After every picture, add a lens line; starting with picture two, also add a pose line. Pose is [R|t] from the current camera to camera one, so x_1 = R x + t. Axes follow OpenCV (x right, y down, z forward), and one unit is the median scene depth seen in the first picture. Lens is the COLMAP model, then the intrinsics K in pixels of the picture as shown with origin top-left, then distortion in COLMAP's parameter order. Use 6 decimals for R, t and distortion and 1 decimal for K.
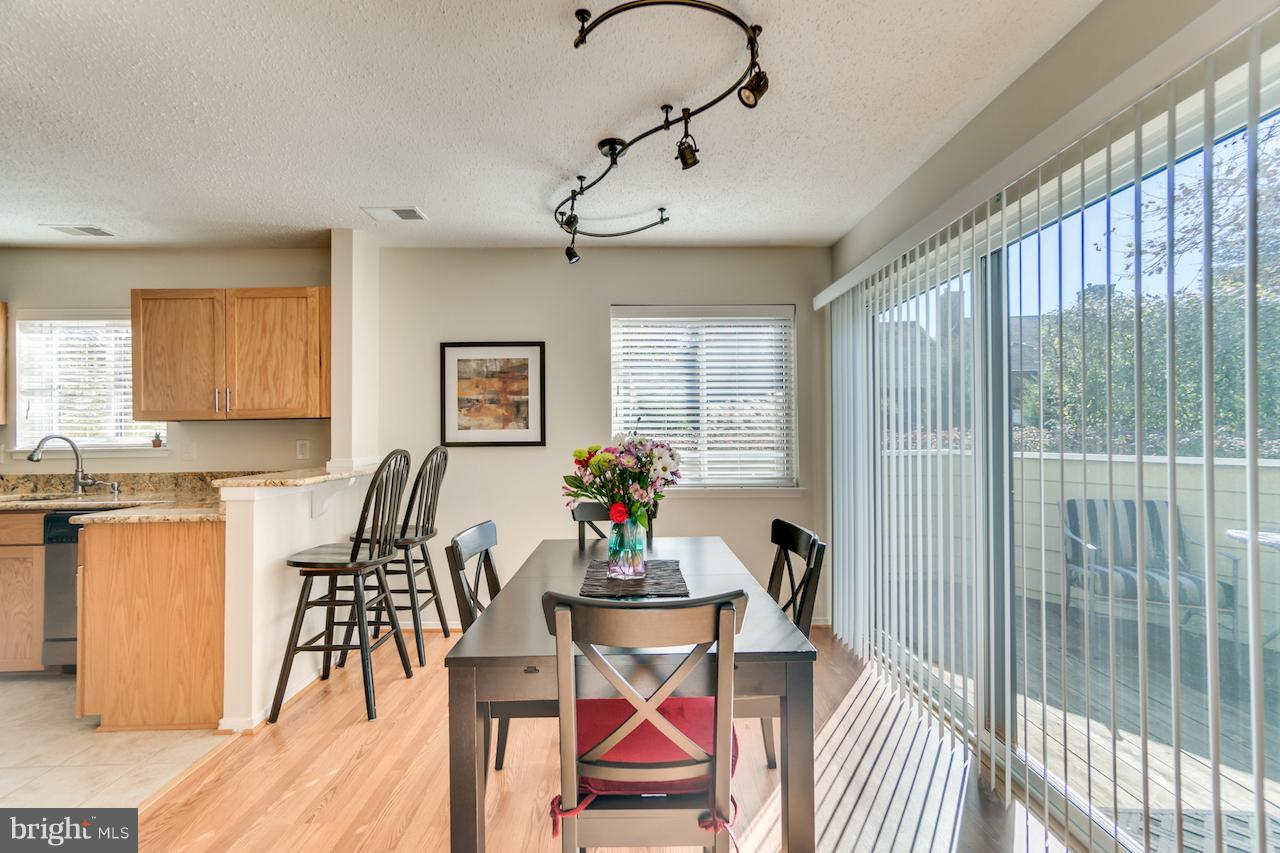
lens RADIAL K [[562.2, 0, 638.3], [0, 562.2, 426.1], [0, 0, 1]] dist [-0.009006, 0.012278]
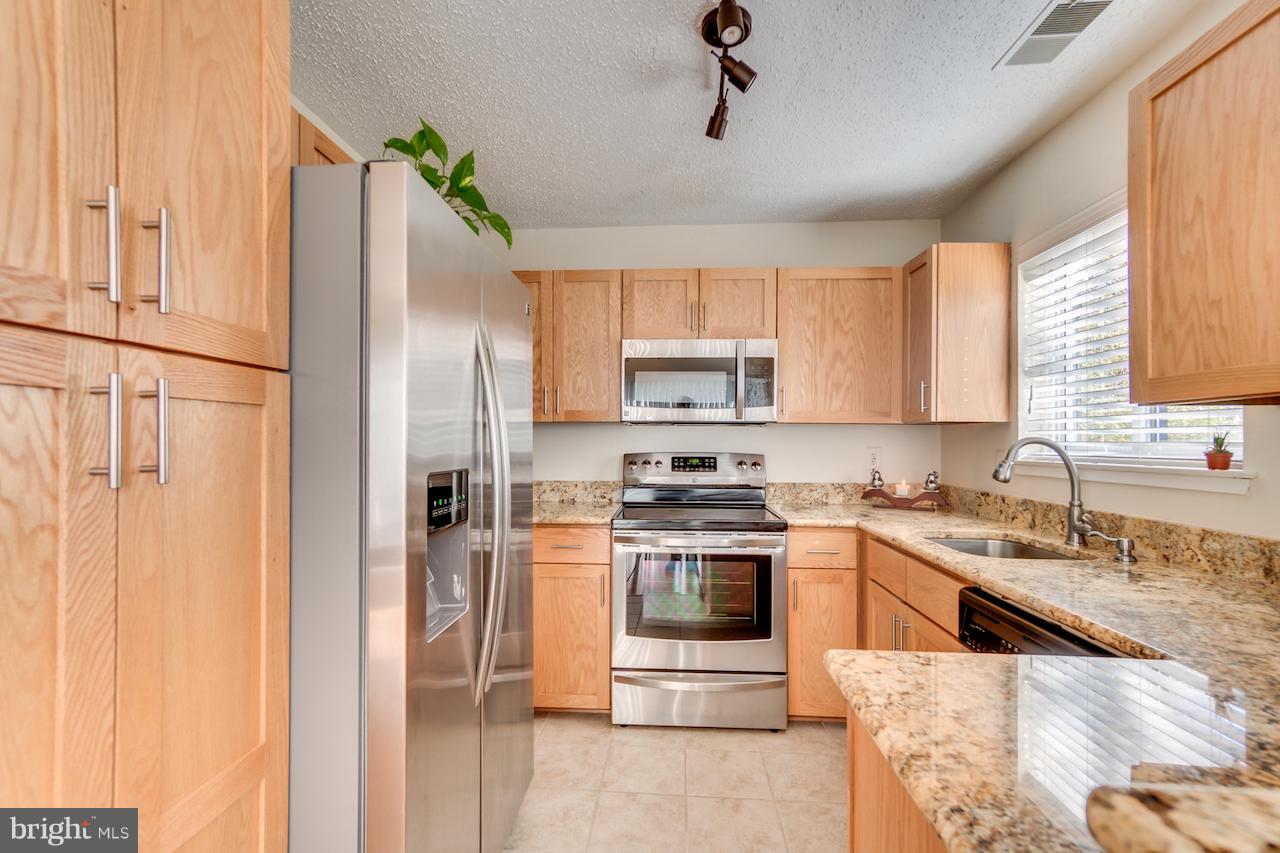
lens RADIAL K [[562.2, 0, 641.5], [0, 562.2, 435.9], [0, 0, 1]] dist [-0.009006, 0.012278]
pose [[-0.064626, 0.002969, -0.997905, -0.425456], [0.006449, 0.999976, 0.002558, 0.009601], [0.997889, -0.006270, -0.064644, 0.618919]]
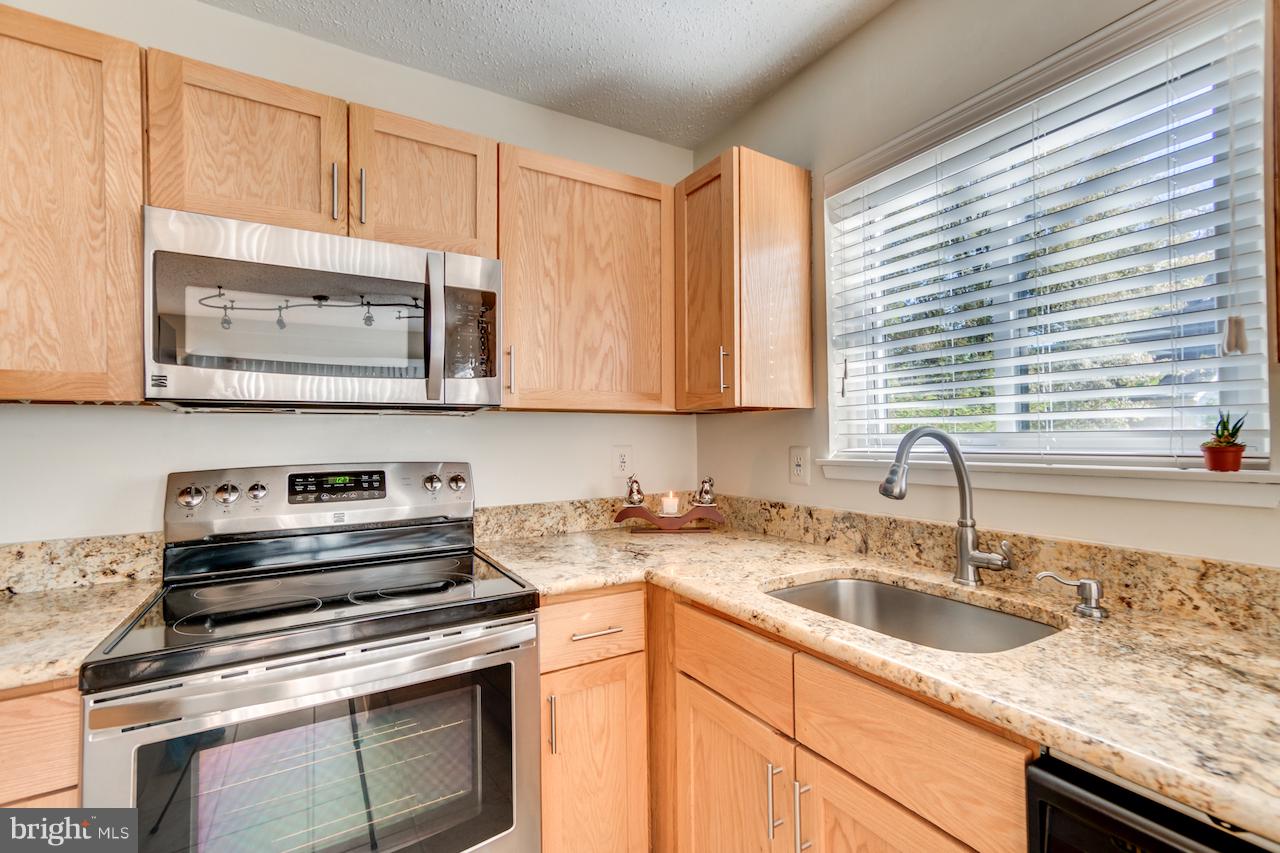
lens RADIAL K [[562.2, 0, 636.3], [0, 562.2, 424.9], [0, 0, 1]] dist [-0.009006, 0.012278]
pose [[0.499600, -0.012514, -0.866166, -0.777966], [0.016422, 0.999853, -0.004973, 0.012270], [0.866101, -0.011739, 0.499732, 0.625862]]
